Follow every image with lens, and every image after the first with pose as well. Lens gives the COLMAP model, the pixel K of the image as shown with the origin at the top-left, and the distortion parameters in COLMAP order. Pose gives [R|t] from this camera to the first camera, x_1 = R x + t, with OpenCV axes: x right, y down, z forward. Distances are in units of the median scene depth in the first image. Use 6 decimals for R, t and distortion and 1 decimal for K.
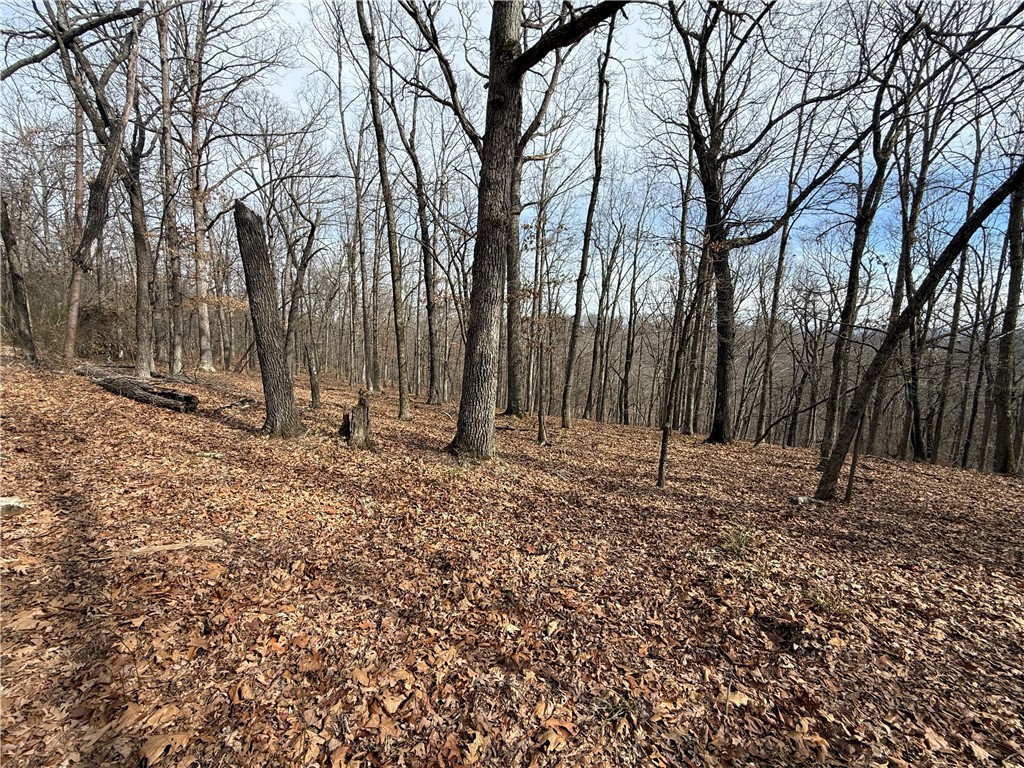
lens RADIAL K [[418.5, 0, 508.0], [0, 418.5, 382.8], [0, 0, 1]] dist [-0.000914, -0.000171]
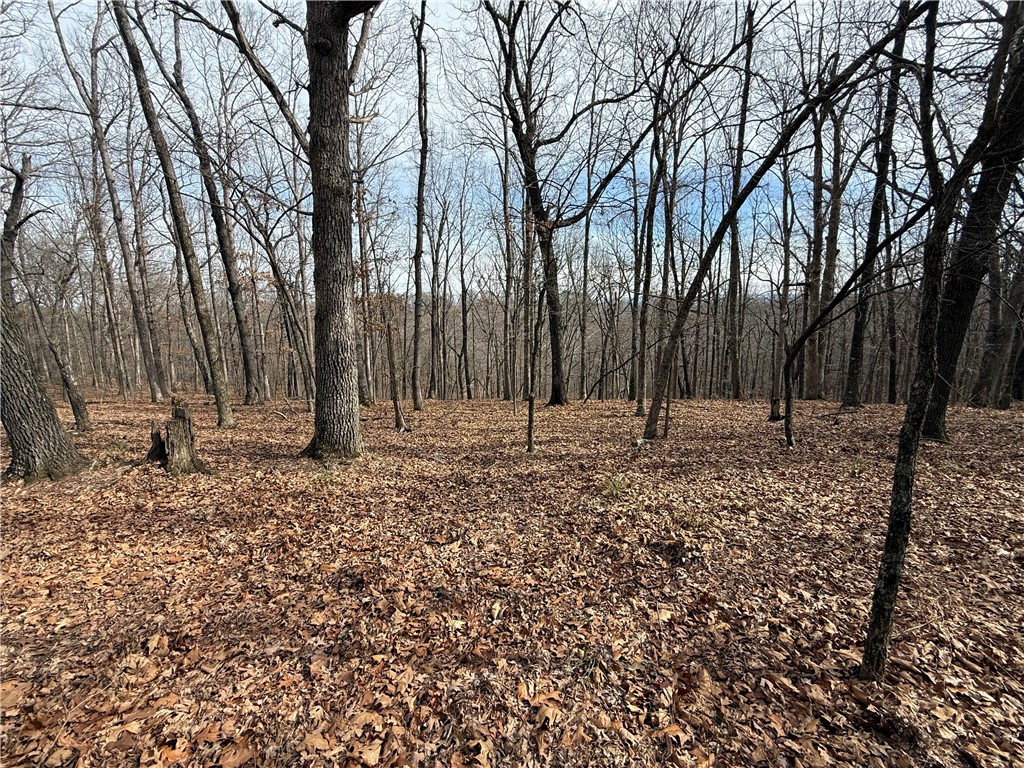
lens RADIAL K [[418.5, 0, 508.0], [0, 418.5, 382.8], [0, 0, 1]] dist [-0.000914, -0.000171]
pose [[0.910852, -0.112641, 0.397066, -0.137984], [0.092525, 0.993280, 0.069529, -0.013352], [-0.402229, -0.026592, 0.915153, 0.059758]]
